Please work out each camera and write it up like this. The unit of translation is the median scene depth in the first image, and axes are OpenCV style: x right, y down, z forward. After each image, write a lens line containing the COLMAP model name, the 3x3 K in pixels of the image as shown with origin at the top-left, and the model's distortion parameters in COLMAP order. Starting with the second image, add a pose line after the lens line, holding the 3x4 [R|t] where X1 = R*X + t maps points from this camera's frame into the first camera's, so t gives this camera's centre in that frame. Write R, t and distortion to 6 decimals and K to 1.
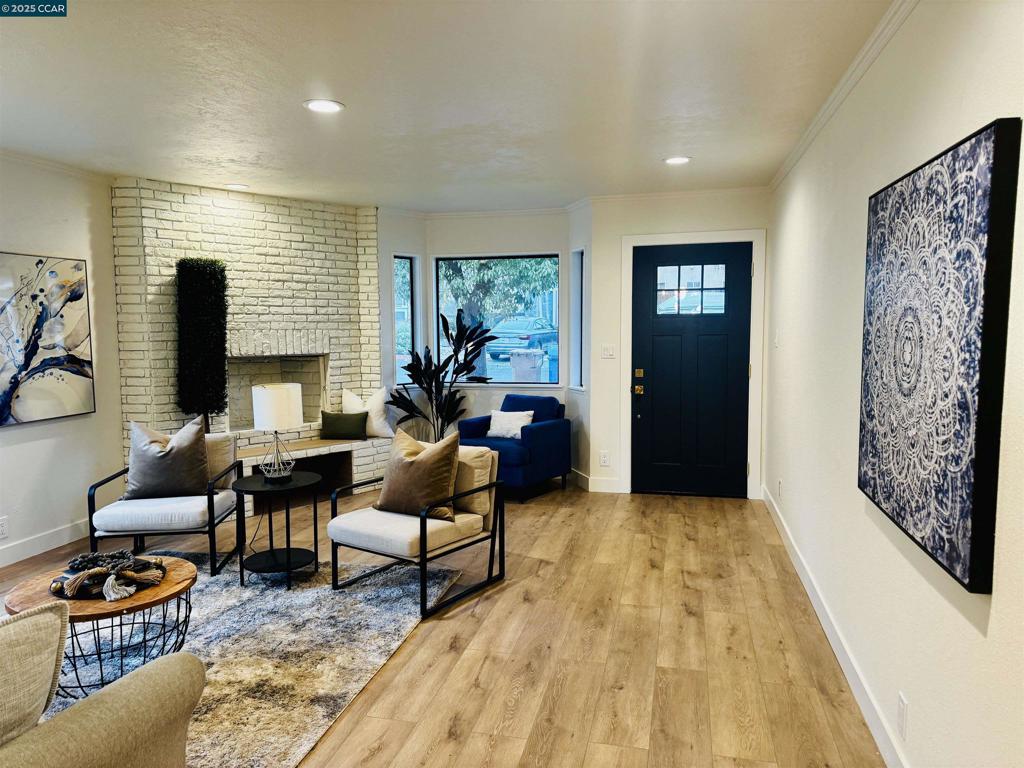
lens RADIAL K [[719.6, 0, 512.0], [0, 719.6, 384.0], [0, 0, 1]] dist [0.063311, -0.066788]
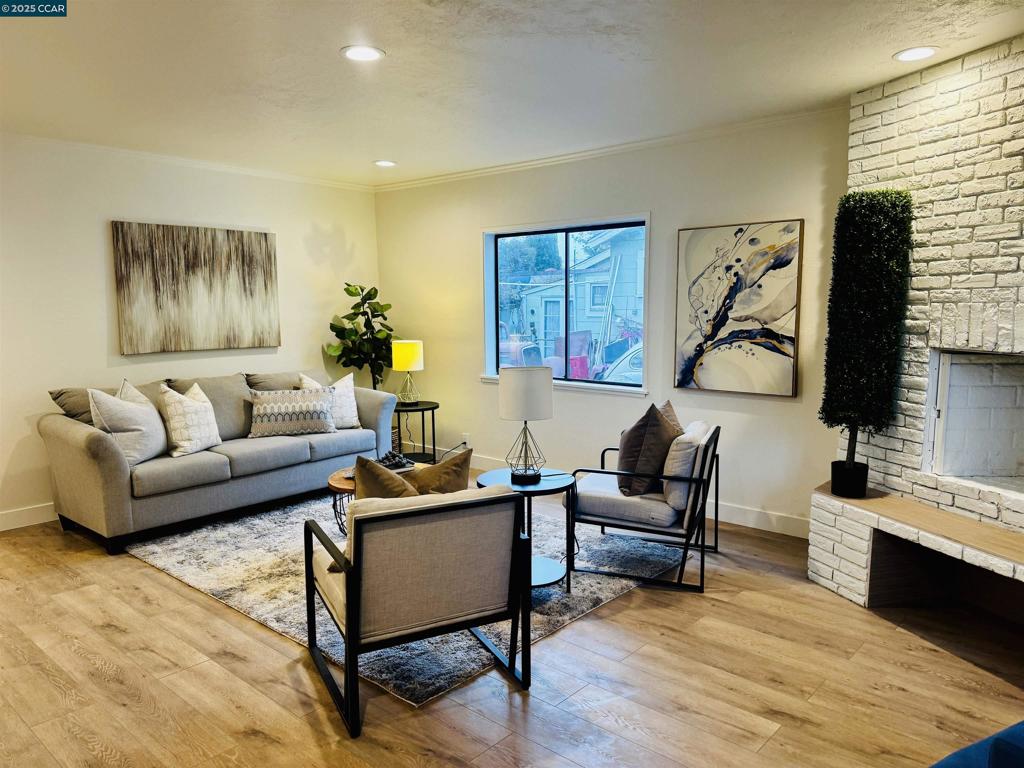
lens RADIAL K [[719.6, 0, 512.0], [0, 719.6, 384.0], [0, 0, 1]] dist [0.063311, -0.066788]
pose [[-0.467691, 0.105343, -0.877592, 0.358455], [-0.068639, 0.985546, 0.154881, -0.092873], [0.881223, 0.132674, -0.453700, 1.173126]]
